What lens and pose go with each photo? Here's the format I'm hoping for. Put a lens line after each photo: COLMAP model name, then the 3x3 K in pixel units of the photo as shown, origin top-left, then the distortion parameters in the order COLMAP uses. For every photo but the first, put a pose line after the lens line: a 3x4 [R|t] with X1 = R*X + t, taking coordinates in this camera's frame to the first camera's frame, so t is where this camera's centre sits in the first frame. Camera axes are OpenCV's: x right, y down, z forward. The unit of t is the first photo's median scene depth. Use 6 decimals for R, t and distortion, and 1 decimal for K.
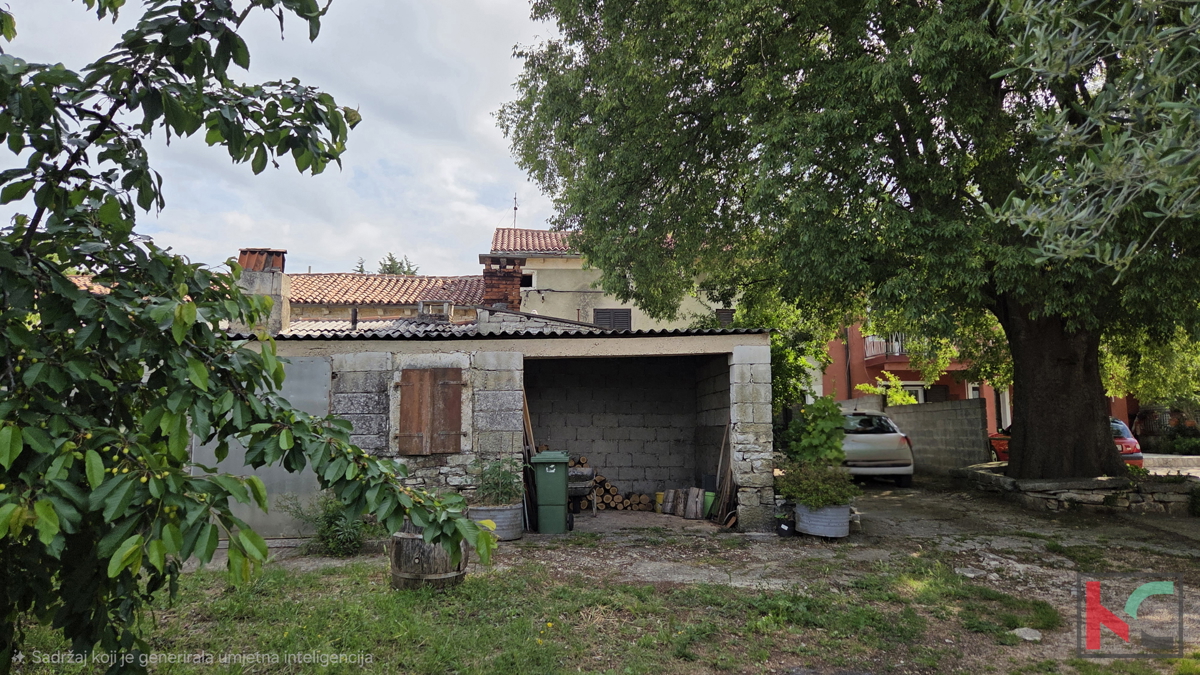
lens RADIAL K [[811.0, 0, 600.0], [0, 811.0, 337.5], [0, 0, 1]] dist [0.002435, 0.000259]
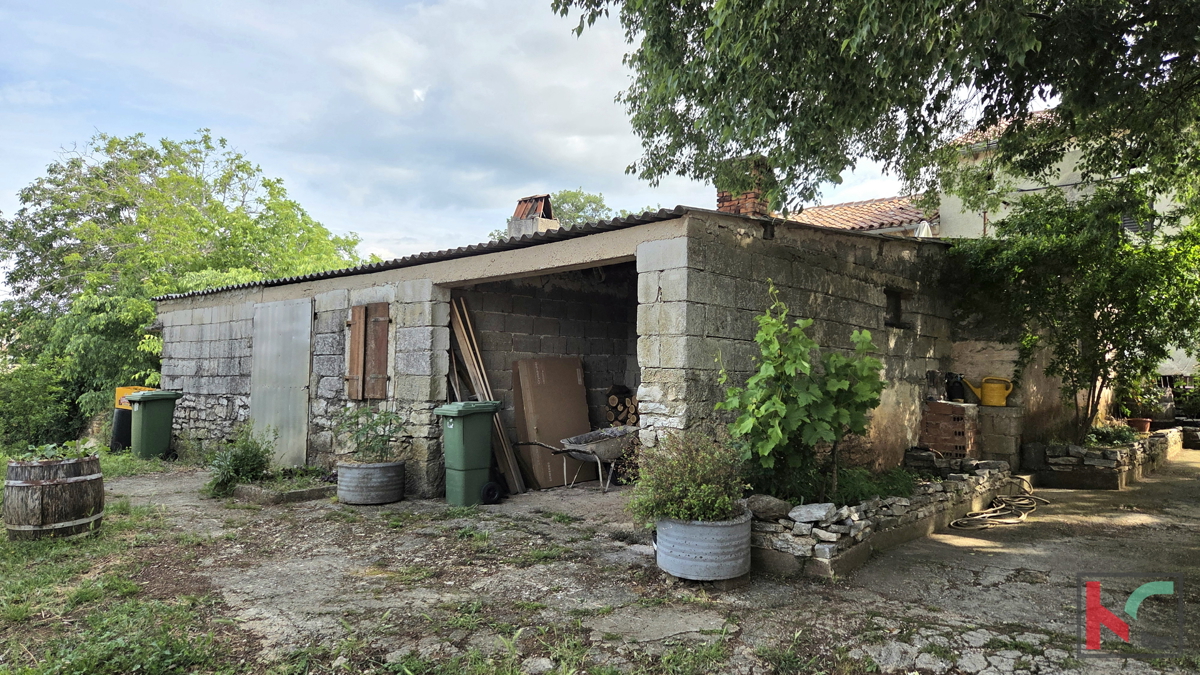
lens RADIAL K [[811.0, 0, 600.0], [0, 811.0, 337.5], [0, 0, 1]] dist [0.002435, 0.000259]
pose [[0.678912, -0.020129, -0.733944, 0.619326], [0.067394, 0.997113, 0.034994, 0.060437], [0.731120, -0.073221, 0.678308, 0.575586]]
